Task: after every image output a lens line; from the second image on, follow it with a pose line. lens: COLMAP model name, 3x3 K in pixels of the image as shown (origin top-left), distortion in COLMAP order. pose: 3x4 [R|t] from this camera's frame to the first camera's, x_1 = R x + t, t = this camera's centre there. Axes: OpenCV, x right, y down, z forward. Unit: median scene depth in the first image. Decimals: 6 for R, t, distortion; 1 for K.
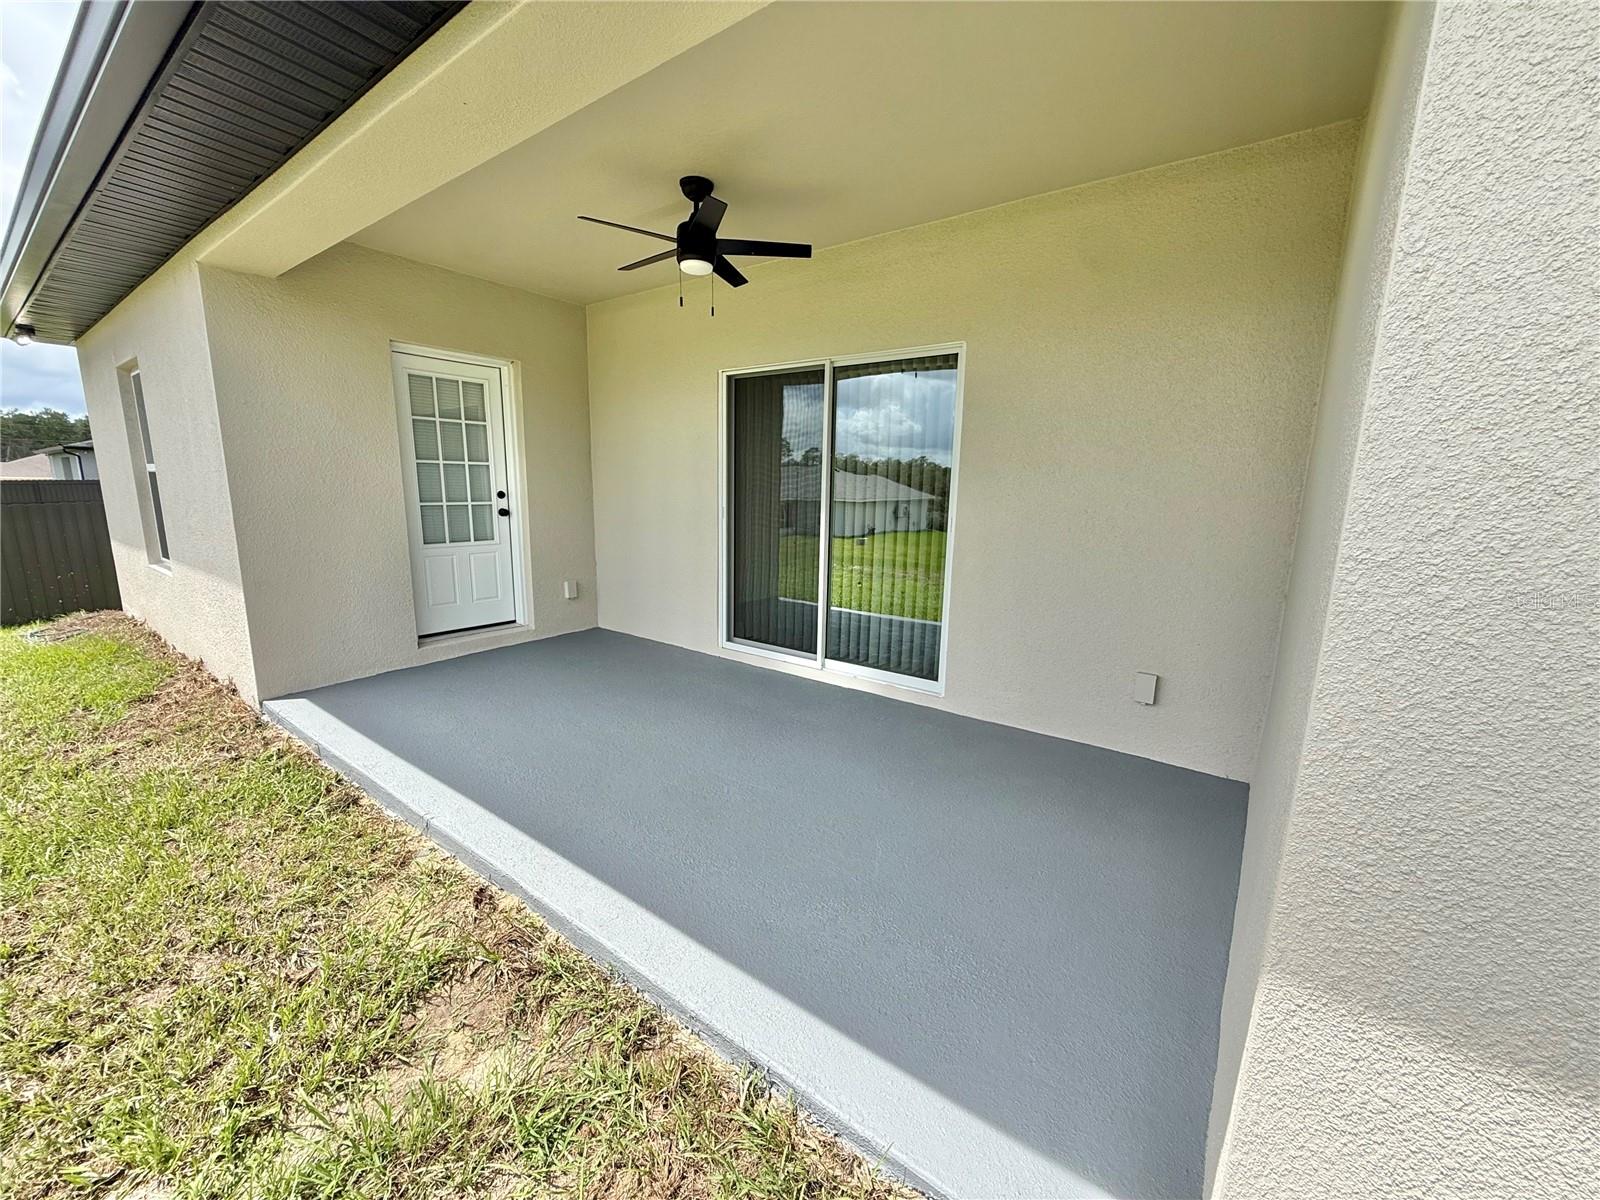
lens RADIAL K [[634.3, 0, 800.0], [0, 634.3, 600.0], [0, 0, 1]] dist [0.000334, 0.000035]
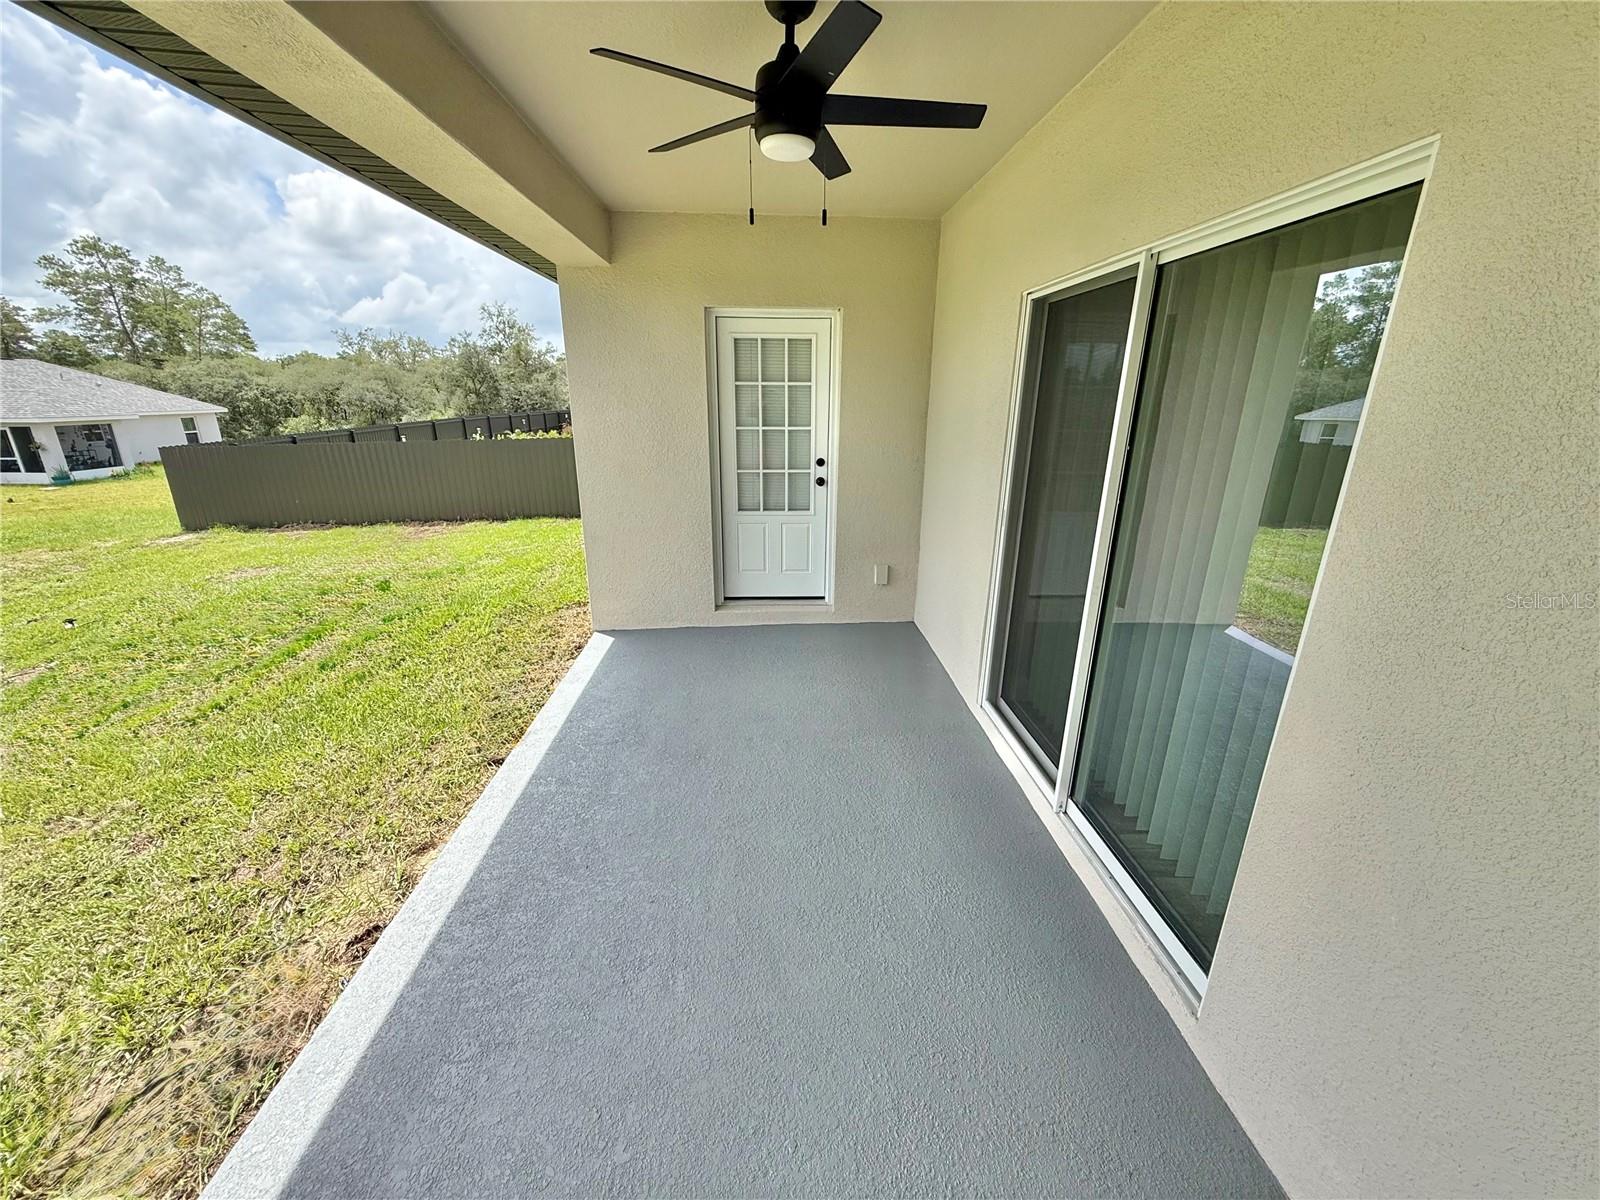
lens RADIAL K [[634.3, 0, 800.0], [0, 634.3, 600.0], [0, 0, 1]] dist [0.000334, 0.000035]
pose [[0.668201, 0.213534, -0.712678, 0.216405], [-0.136526, 0.976853, 0.164681, -0.123926], [0.731346, -0.012741, 0.681887, 0.364929]]
